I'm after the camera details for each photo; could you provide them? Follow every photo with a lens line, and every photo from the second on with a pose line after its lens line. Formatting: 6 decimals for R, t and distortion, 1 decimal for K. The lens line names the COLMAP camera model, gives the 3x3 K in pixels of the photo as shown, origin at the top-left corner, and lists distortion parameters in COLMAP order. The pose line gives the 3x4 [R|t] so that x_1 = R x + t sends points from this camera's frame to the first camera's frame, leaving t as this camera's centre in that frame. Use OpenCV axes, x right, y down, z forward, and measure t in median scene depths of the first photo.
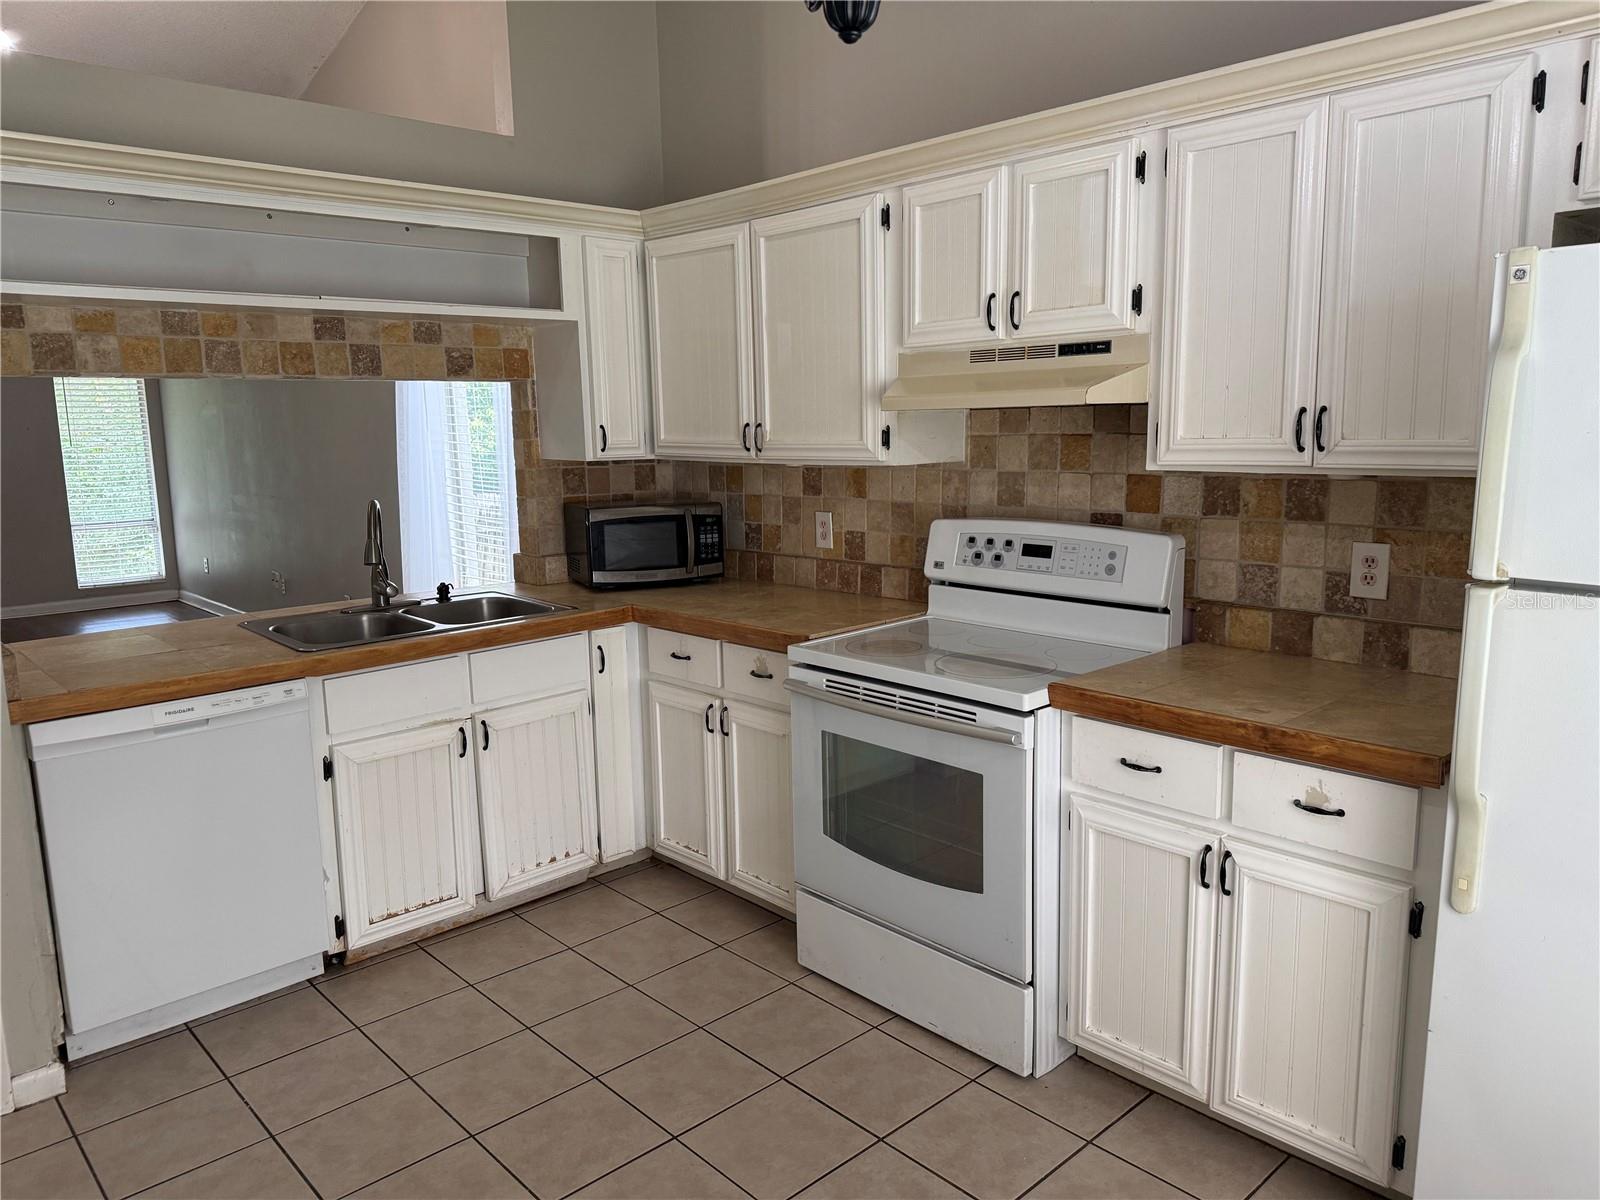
lens RADIAL K [[1131.6, 0, 793.3], [0, 1131.6, 599.9], [0, 0, 1]] dist [0.060840, -0.078132]
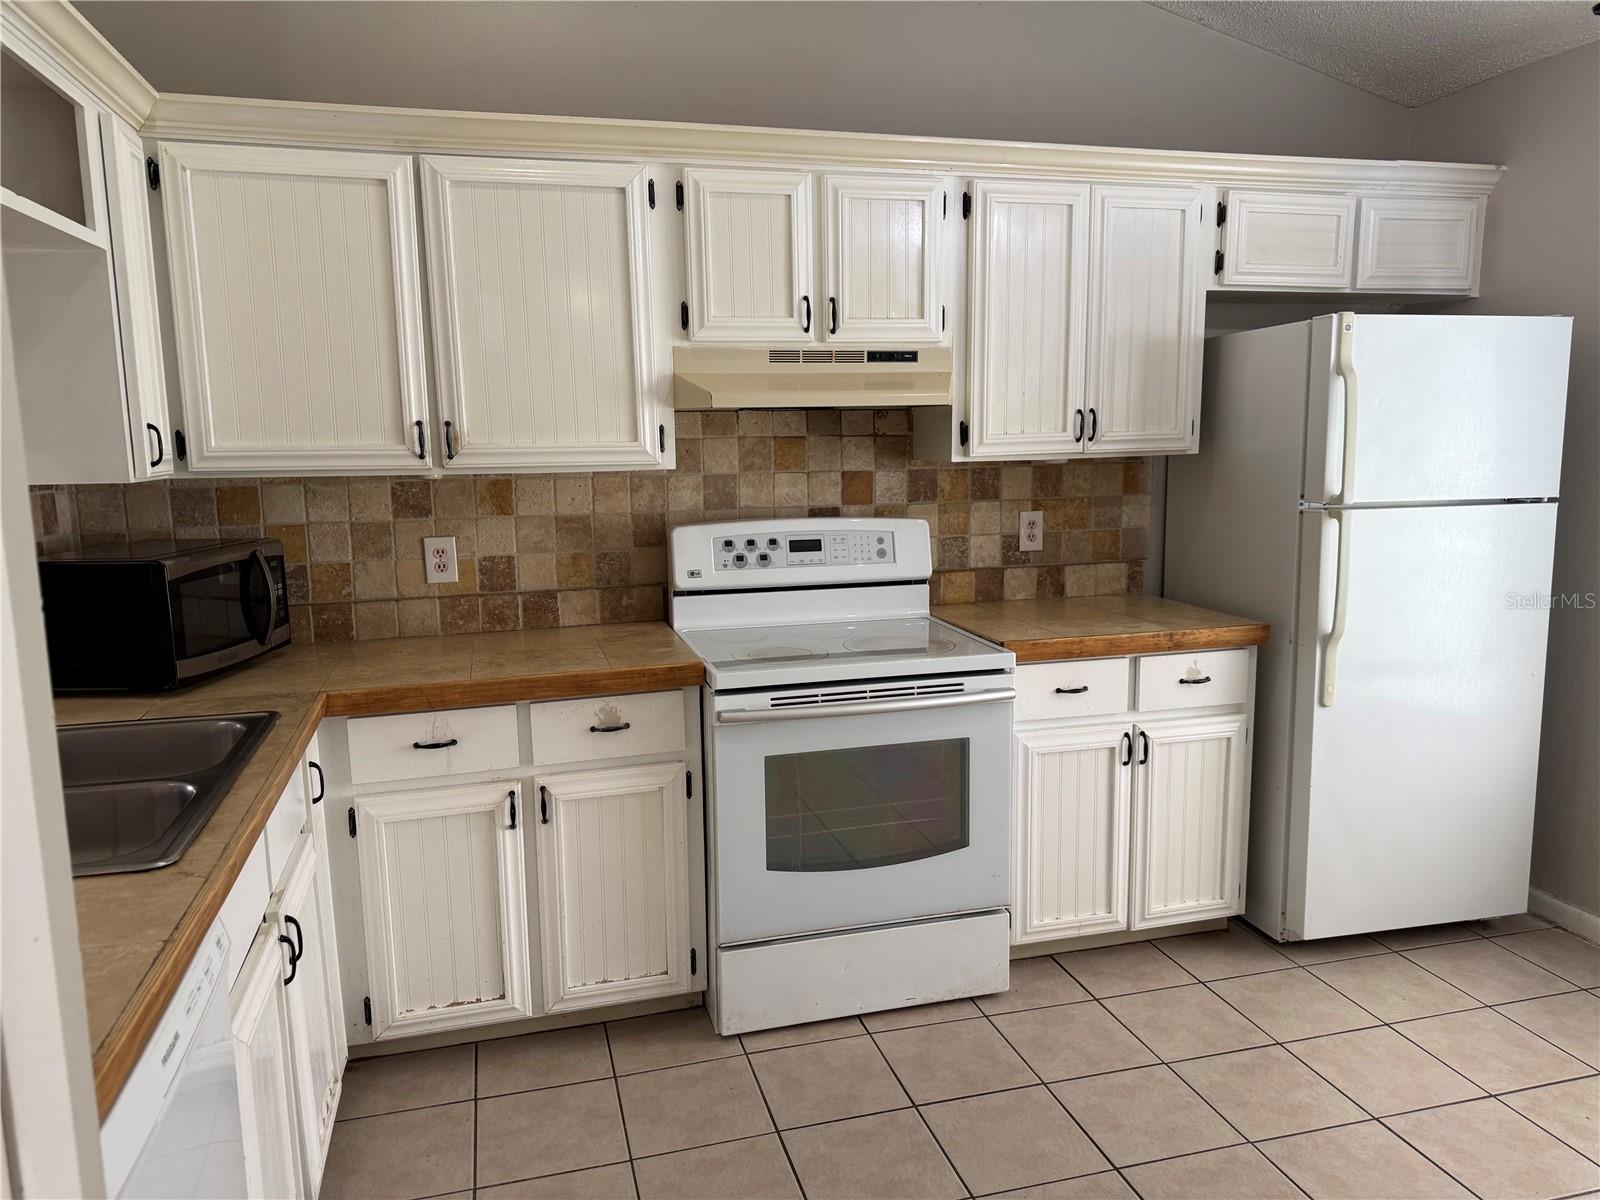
lens RADIAL K [[1131.6, 0, 800.3], [0, 1131.6, 606.7], [0, 0, 1]] dist [0.060840, -0.078132]
pose [[0.453302, -0.125663, 0.882454, -0.746804], [0.149423, 0.986716, 0.063754, -0.056691], [-0.878743, 0.102959, 0.466057, 0.538946]]
